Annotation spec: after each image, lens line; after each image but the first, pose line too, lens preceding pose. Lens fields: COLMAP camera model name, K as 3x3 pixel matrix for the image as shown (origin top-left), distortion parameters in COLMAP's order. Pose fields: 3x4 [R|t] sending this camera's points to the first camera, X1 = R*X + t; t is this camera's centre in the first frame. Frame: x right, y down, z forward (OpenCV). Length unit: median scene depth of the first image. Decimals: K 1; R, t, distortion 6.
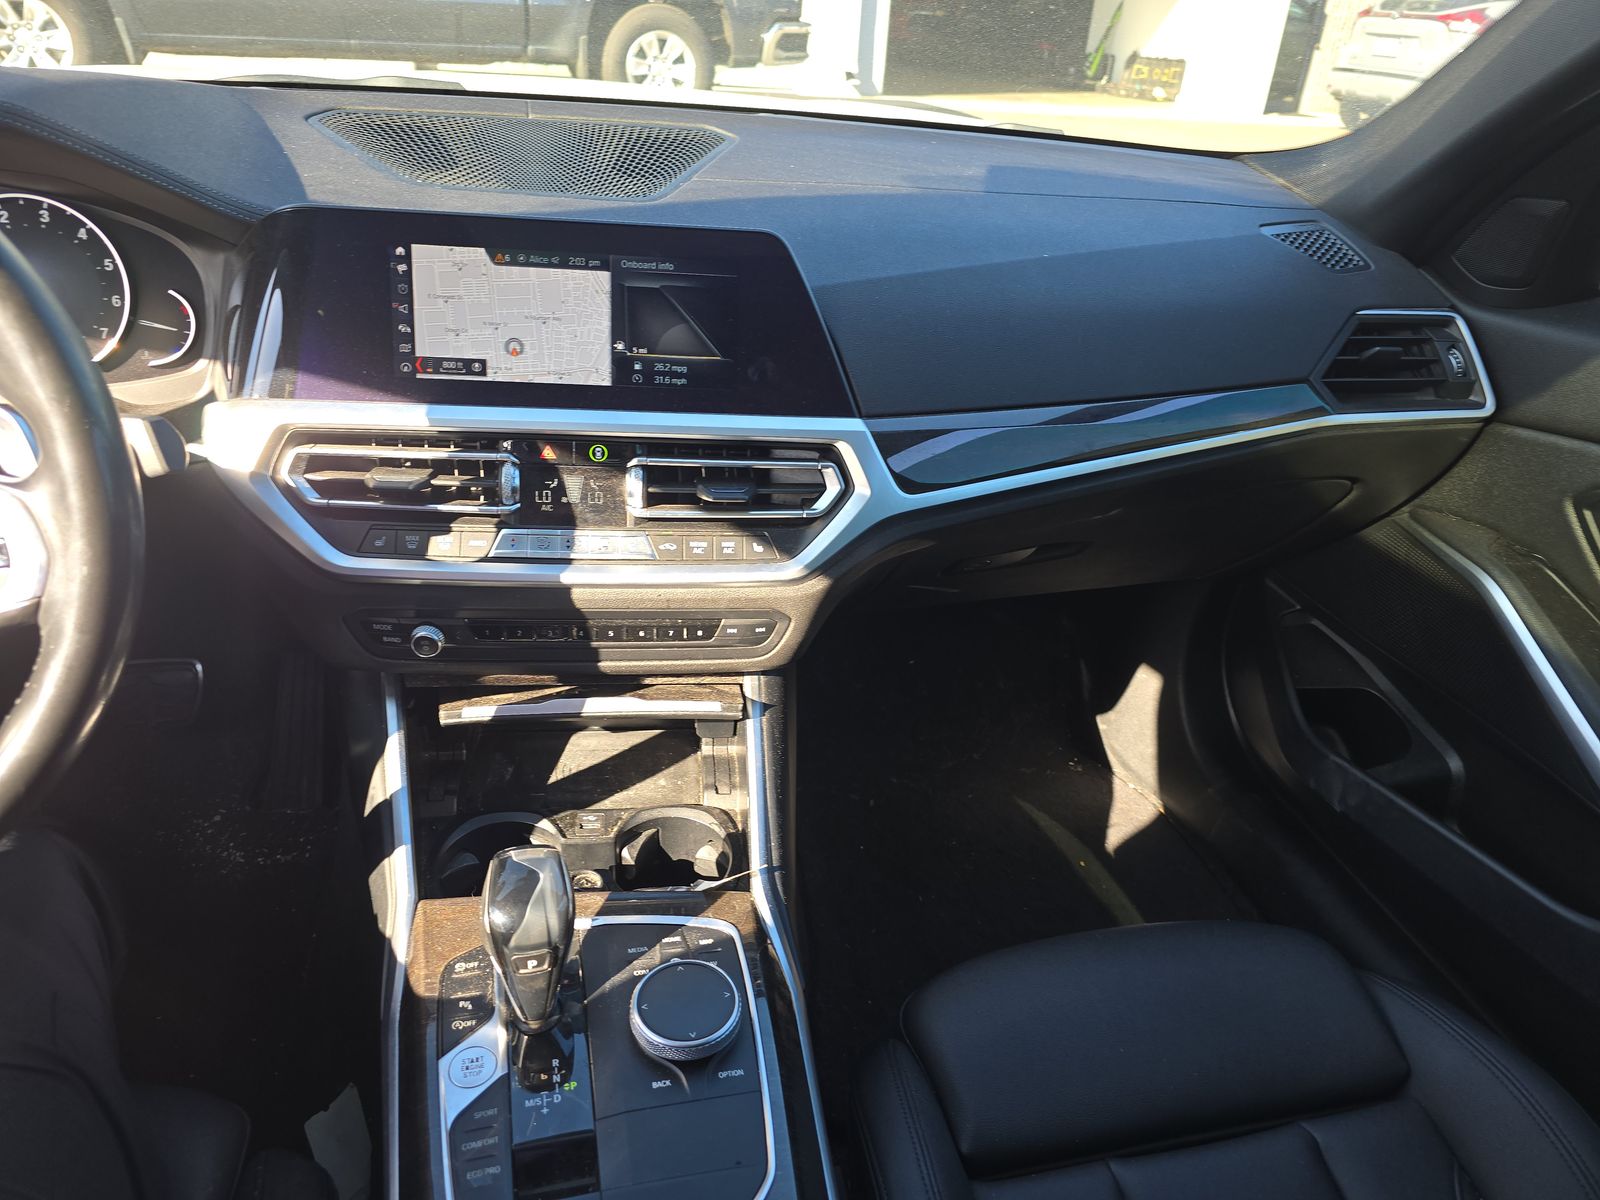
lens RADIAL K [[1081.5, 0, 792.1], [0, 1081.5, 601.0], [0, 0, 1]] dist [0.010437, -0.009224]
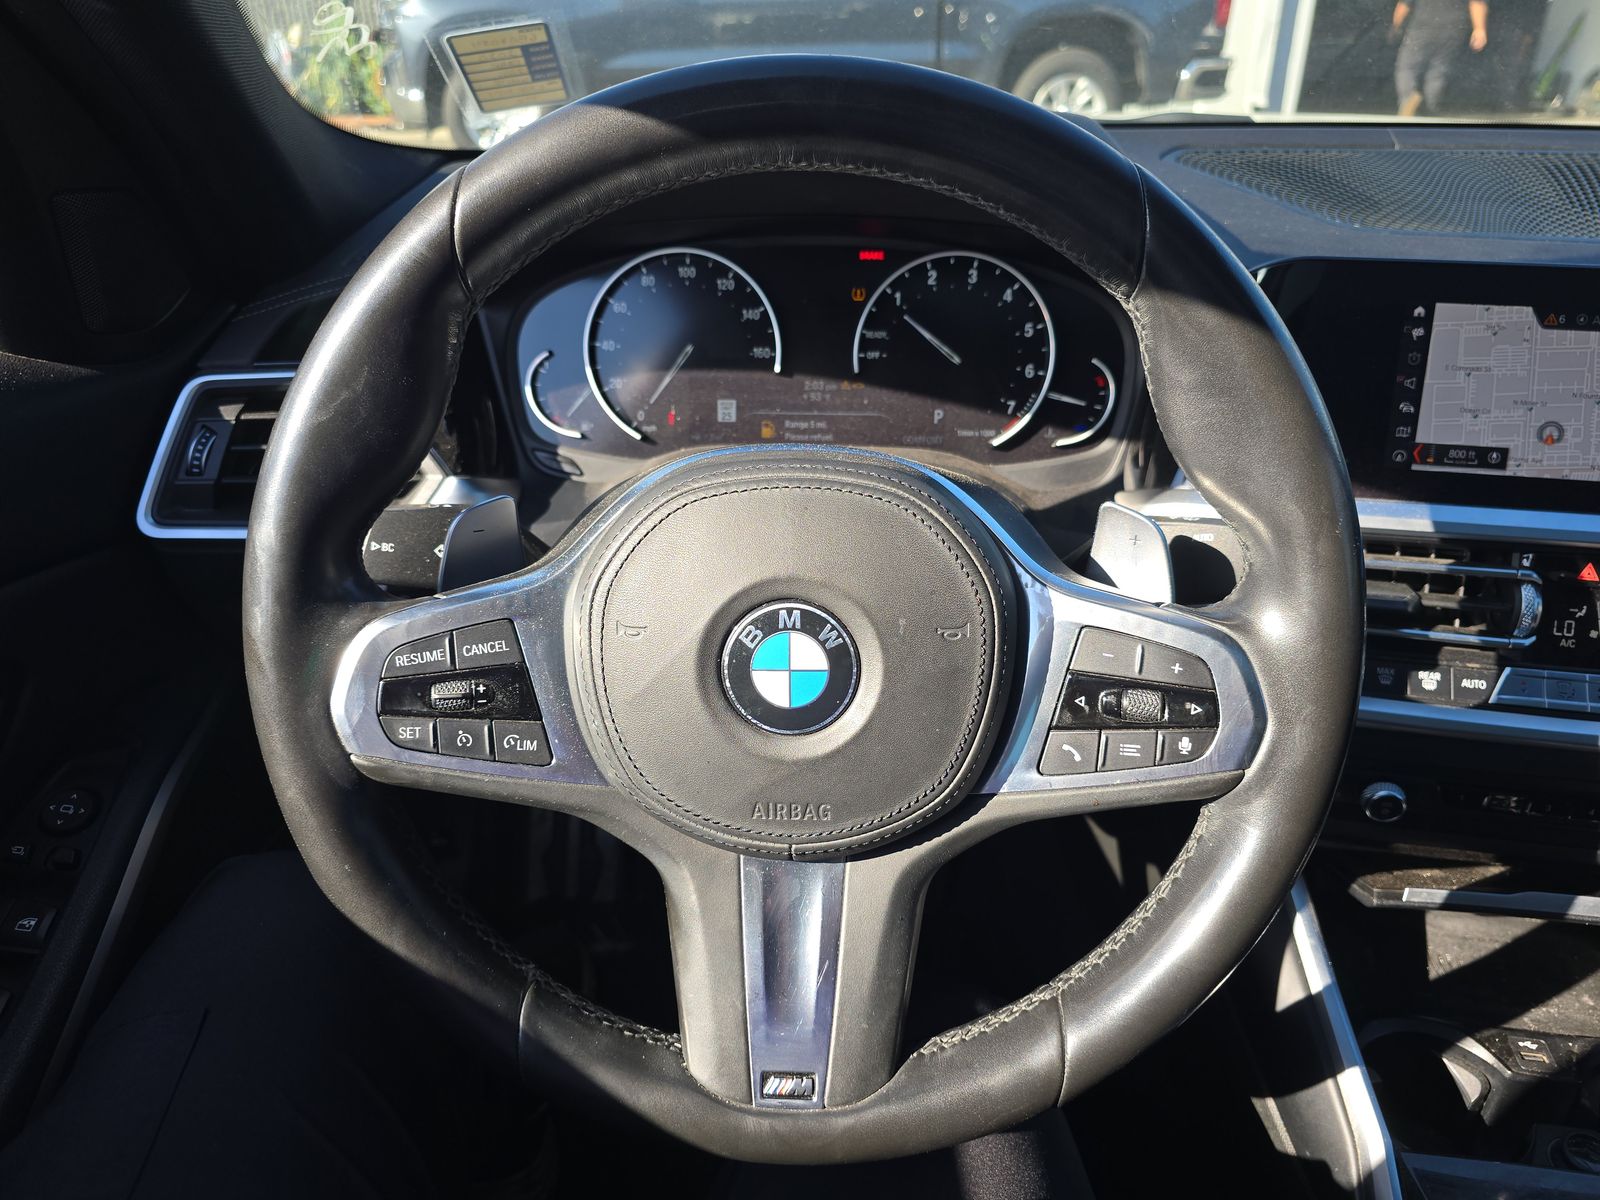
lens RADIAL K [[1107.3, 0, 802.3], [0, 1107.3, 592.9], [0, 0, 1]] dist [0.022349, -0.016404]
pose [[0.962054, 0.061923, -0.265740, -0.548652], [-0.076257, 0.996119, -0.043958, -0.046962], [0.261987, 0.062554, 0.963042, 0.108956]]
